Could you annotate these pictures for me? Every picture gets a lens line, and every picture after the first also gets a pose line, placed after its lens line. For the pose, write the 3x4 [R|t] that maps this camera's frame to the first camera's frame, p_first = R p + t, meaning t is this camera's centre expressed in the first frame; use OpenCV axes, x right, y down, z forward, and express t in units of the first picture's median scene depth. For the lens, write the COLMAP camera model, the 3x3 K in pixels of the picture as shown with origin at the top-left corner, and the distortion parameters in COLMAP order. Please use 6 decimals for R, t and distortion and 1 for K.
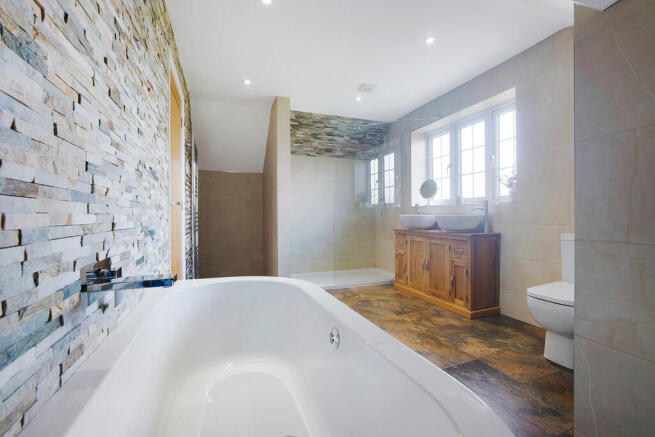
lens RADIAL K [[282.7, 0, 326.6], [0, 282.7, 217.2], [0, 0, 1]] dist [0.001645, 0.000519]
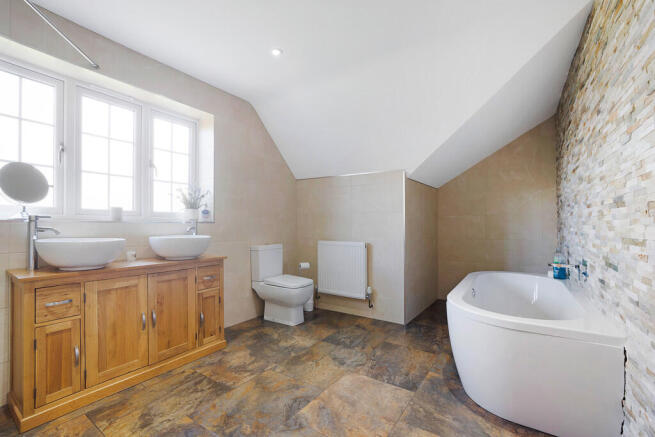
lens RADIAL K [[282.7, 0, 326.6], [0, 282.7, 220.8], [0, 0, 1]] dist [0.001645, 0.000519]
pose [[-0.544553, 0.005261, 0.838710, -0.425958], [0.001549, 0.999985, -0.005267, -0.047835], [-0.838725, -0.001569, -0.544553, 1.154901]]
